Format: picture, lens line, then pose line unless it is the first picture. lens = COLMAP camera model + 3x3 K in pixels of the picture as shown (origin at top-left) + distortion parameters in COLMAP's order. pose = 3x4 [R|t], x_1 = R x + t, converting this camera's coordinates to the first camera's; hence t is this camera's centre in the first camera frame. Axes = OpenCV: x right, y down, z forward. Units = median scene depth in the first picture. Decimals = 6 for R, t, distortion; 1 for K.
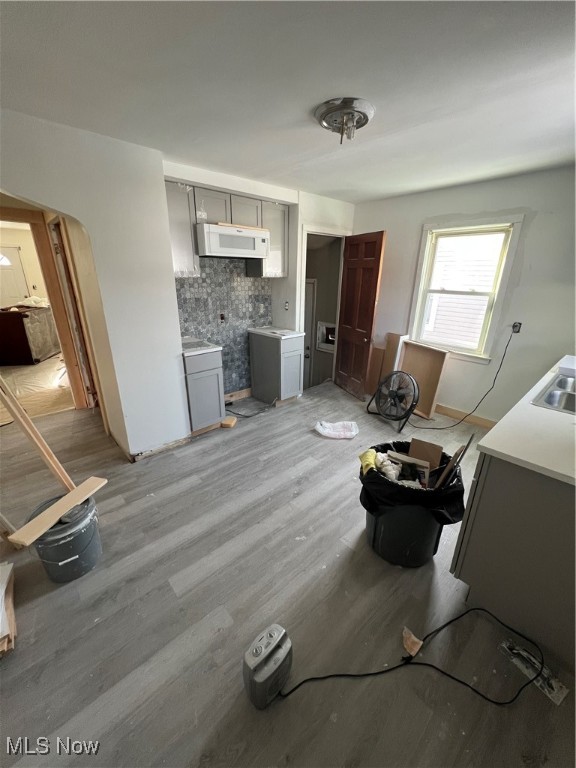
lens RADIAL K [[305.8, 0, 286.1], [0, 305.8, 383.6], [0, 0, 1]] dist [-0.000296, 0.000067]
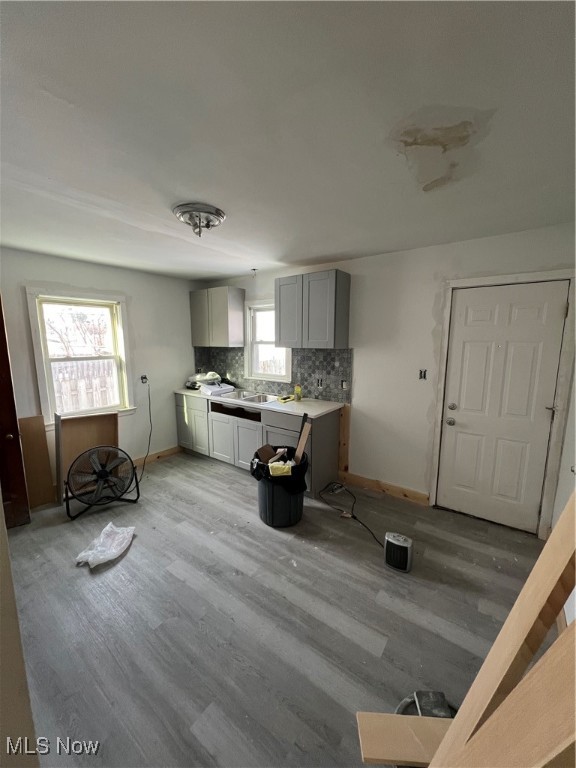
lens RADIAL K [[305.8, 0, 286.1], [0, 305.8, 383.6], [0, 0, 1]] dist [-0.000296, 0.000067]
pose [[-0.191562, -0.158496, 0.968598, -0.886545], [0.332642, 0.917983, 0.216001, -0.347052], [-0.923392, 0.363574, -0.123128, 0.858779]]
